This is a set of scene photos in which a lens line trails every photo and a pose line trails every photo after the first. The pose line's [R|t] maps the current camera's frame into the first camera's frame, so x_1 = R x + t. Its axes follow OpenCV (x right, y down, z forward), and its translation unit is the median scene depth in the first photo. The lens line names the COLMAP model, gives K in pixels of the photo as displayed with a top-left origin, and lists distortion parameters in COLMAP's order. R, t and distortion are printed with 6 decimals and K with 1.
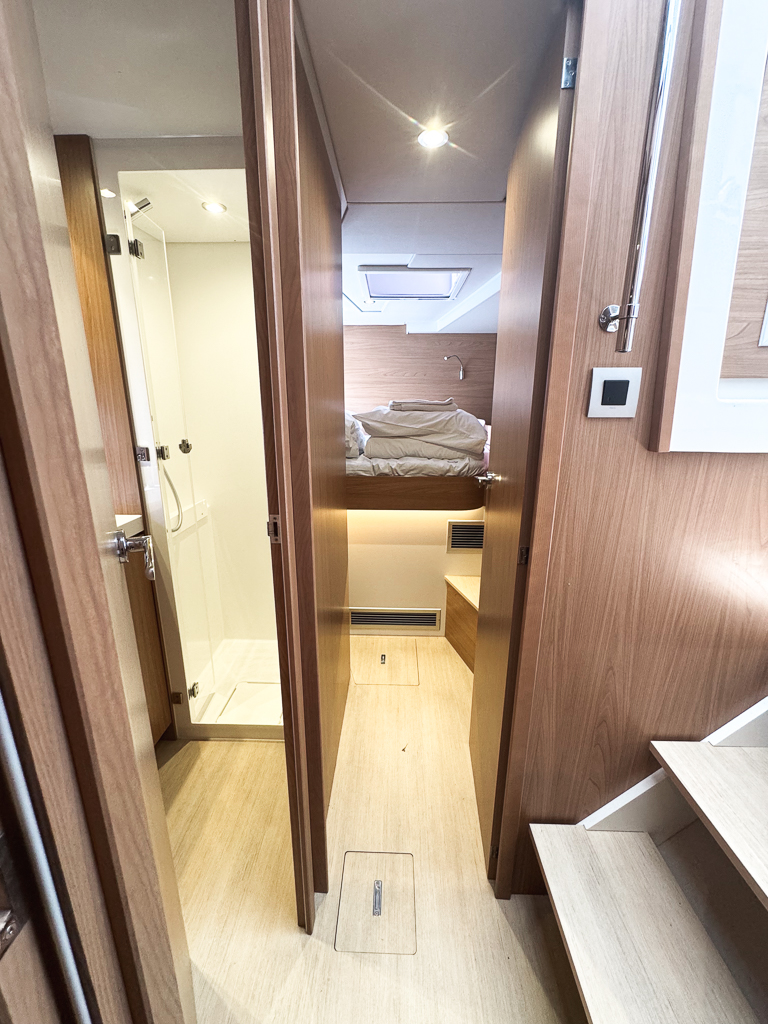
lens RADIAL K [[410.8, 0, 384.0], [0, 410.8, 512.0], [0, 0, 1]] dist [-0.002581, -0.000059]
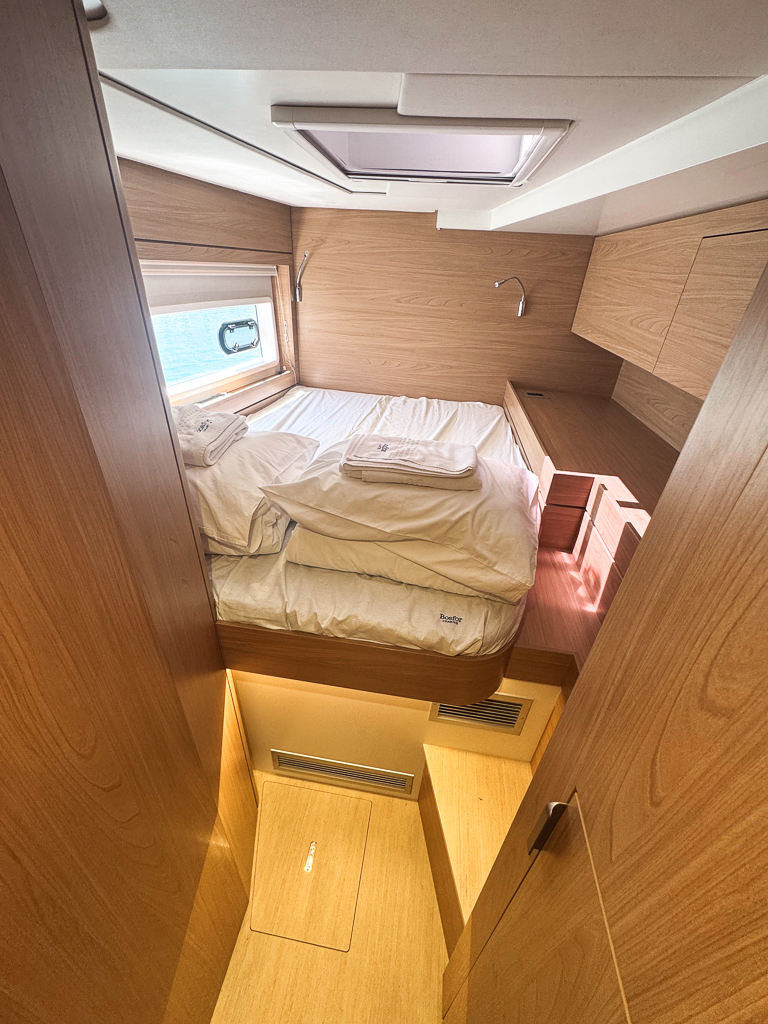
lens RADIAL K [[408.5, 0, 384.0], [0, 408.5, 512.0], [0, 0, 1]] dist [-0.000056, -0.000059]
pose [[0.992179, 0.098549, -0.076614, 0.109992], [-0.073113, 0.956268, 0.283207, -0.357689], [0.101174, -0.275390, 0.955994, 0.549967]]
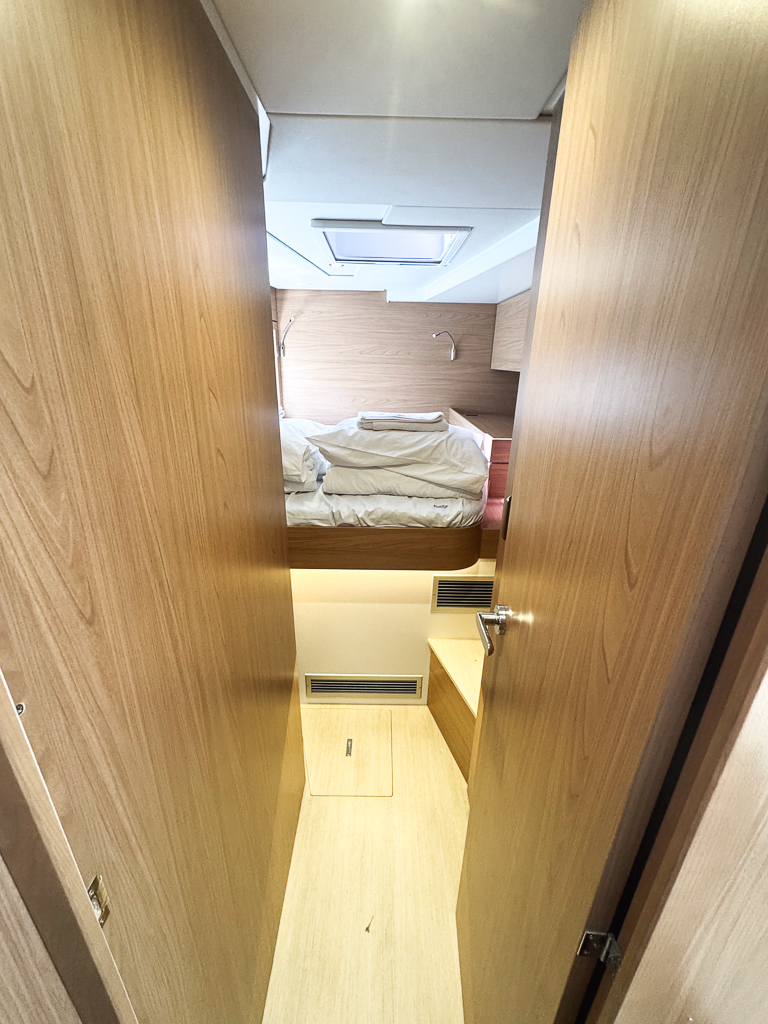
lens RADIAL K [[410.8, 0, 384.0], [0, 410.8, 512.0], [0, 0, 1]] dist [-0.002581, -0.000059]
pose [[0.999402, 0.002155, 0.034509, 0.037693], [-0.005723, 0.994600, 0.103627, -0.181293], [-0.034099, -0.103762, 0.994017, 0.256135]]
